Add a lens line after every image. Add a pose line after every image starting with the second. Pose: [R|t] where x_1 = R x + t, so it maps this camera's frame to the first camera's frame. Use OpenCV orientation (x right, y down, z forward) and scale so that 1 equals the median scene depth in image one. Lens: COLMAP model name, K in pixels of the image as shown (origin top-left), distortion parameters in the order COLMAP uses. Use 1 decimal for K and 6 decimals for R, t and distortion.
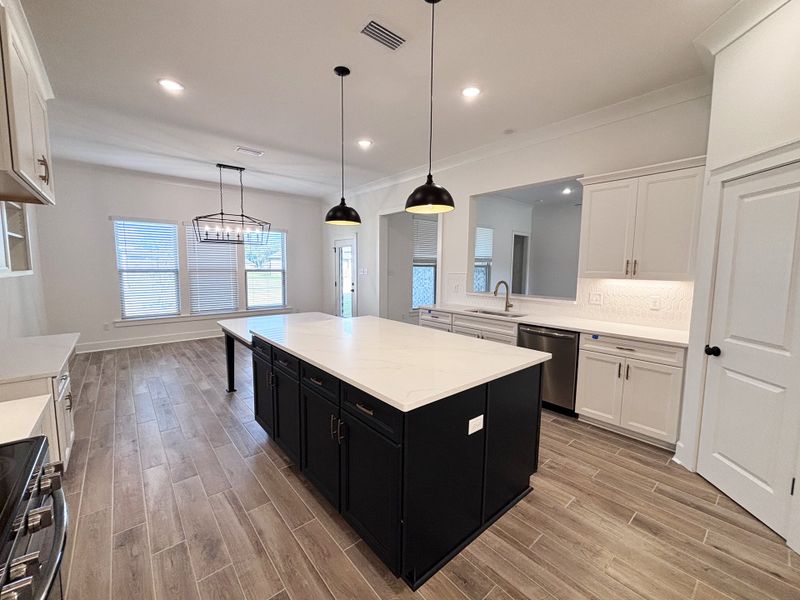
lens RADIAL K [[332.2, 0, 393.6], [0, 332.2, 299.1], [0, 0, 1]] dist [-0.003598, 0.000075]
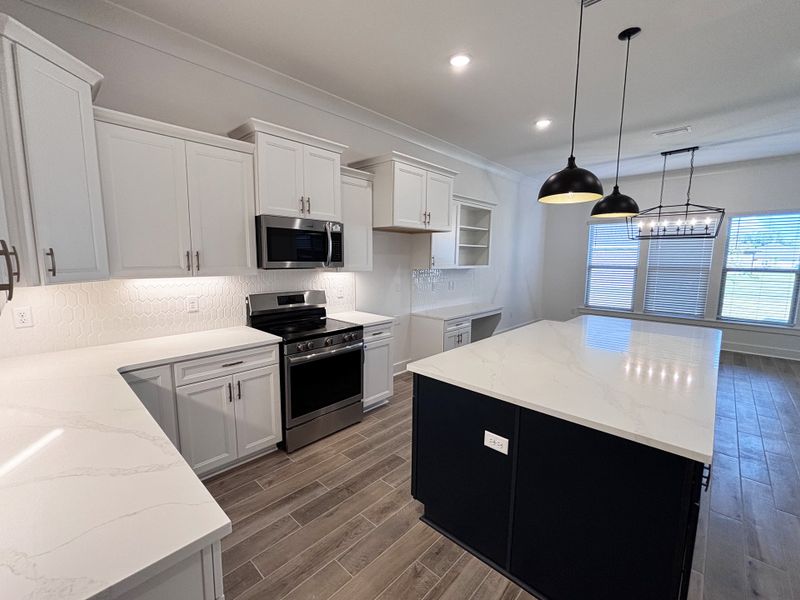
lens RADIAL K [[345.6, 0, 400.9], [0, 345.6, 300.3], [0, 0, 1]] dist [-0.001215, 0.000193]
pose [[0.119538, 0.117155, -0.985893, 0.687906], [-0.106209, 0.988824, 0.104625, -0.047903], [0.987132, 0.092204, 0.130645, 0.363941]]
